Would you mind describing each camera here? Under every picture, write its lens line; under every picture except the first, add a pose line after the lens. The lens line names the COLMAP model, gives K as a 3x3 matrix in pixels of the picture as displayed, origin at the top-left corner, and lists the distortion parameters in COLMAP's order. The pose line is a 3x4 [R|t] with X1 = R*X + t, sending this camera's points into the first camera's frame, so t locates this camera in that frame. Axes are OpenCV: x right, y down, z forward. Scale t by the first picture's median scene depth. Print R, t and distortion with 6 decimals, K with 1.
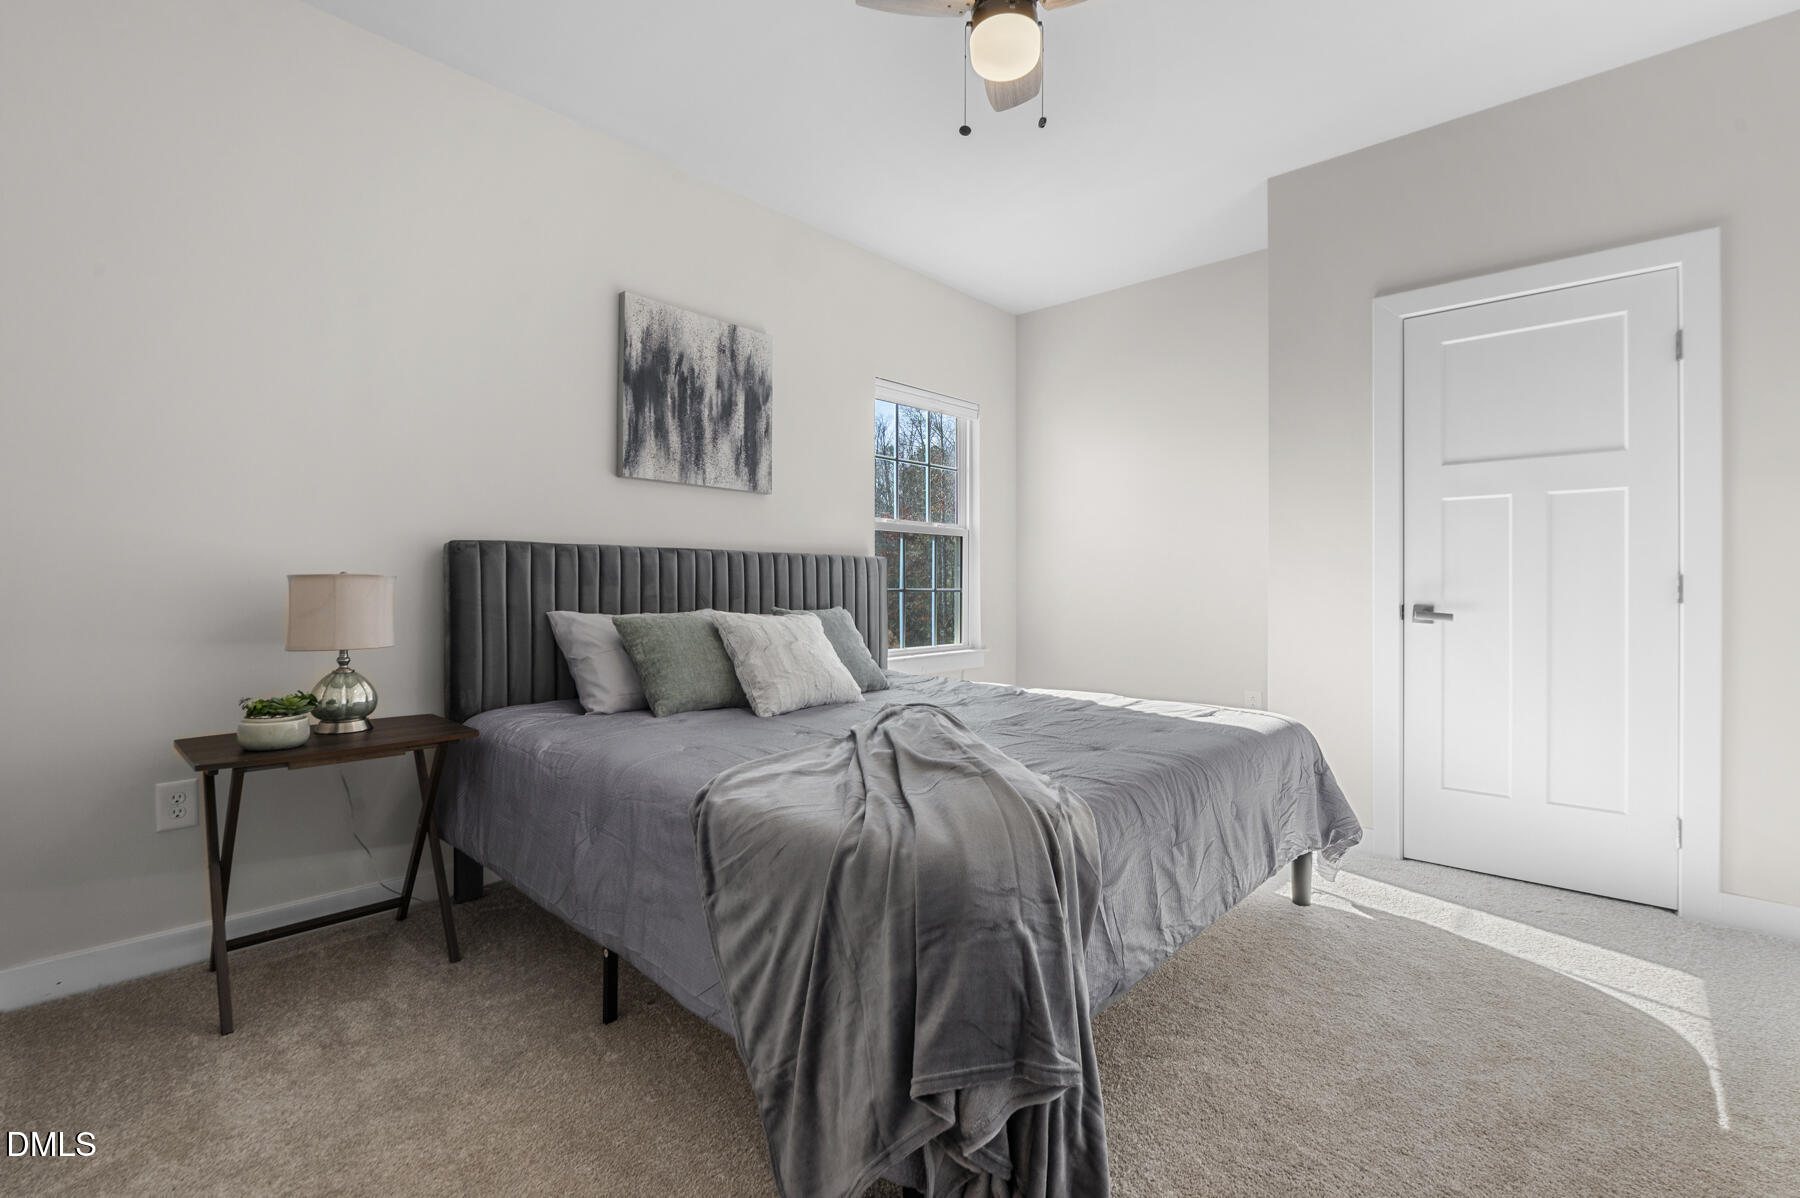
lens RADIAL K [[799.3, 0, 900.2], [0, 799.3, 592.4], [0, 0, 1]] dist [-0.009873, 0.000014]
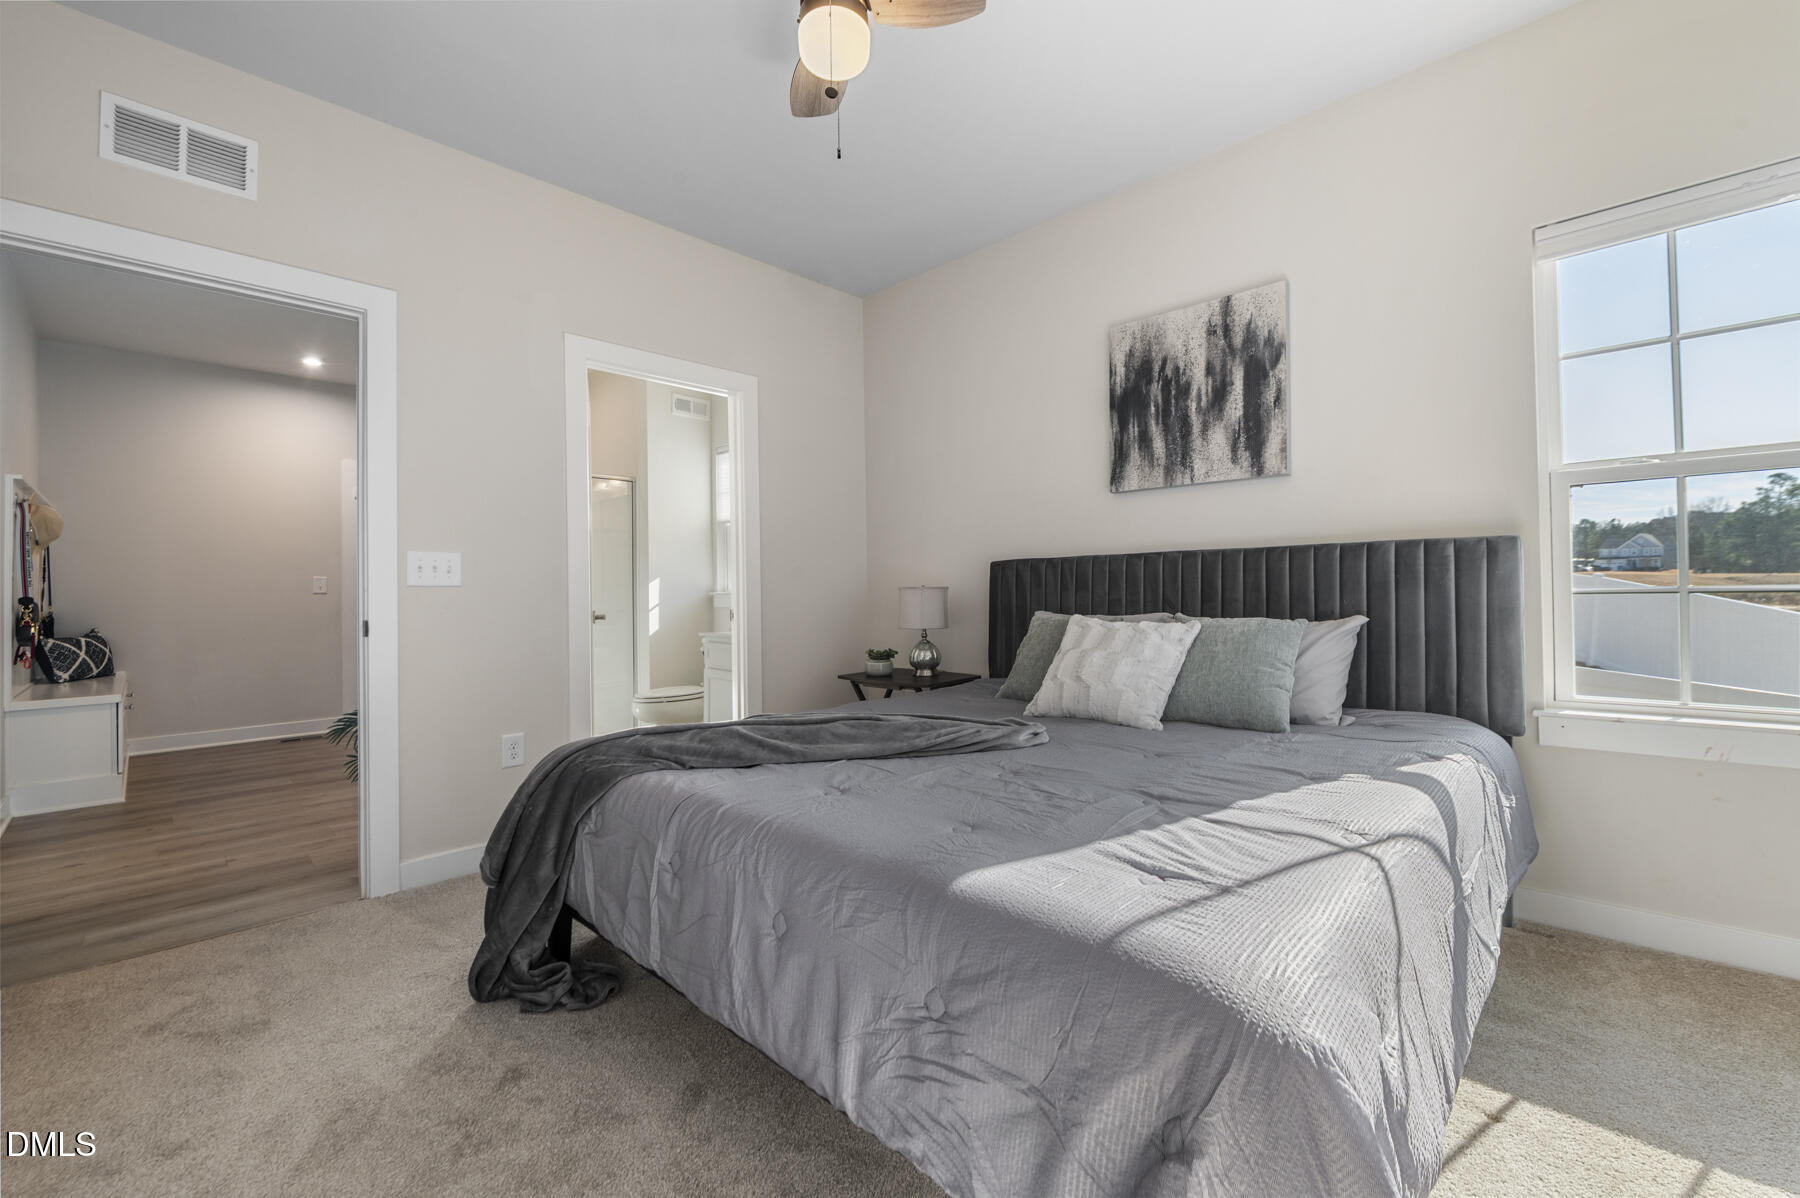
lens RADIAL K [[759.6, 0, 899.0], [0, 759.6, 597.6], [0, 0, 1]] dist [-0.005180, -0.000267]
pose [[-0.044388, 0.000031, -0.999014, 0.674560], [0.002779, 0.999996, -0.000093, 0.001333], [0.999010, -0.002781, -0.044388, 0.689024]]
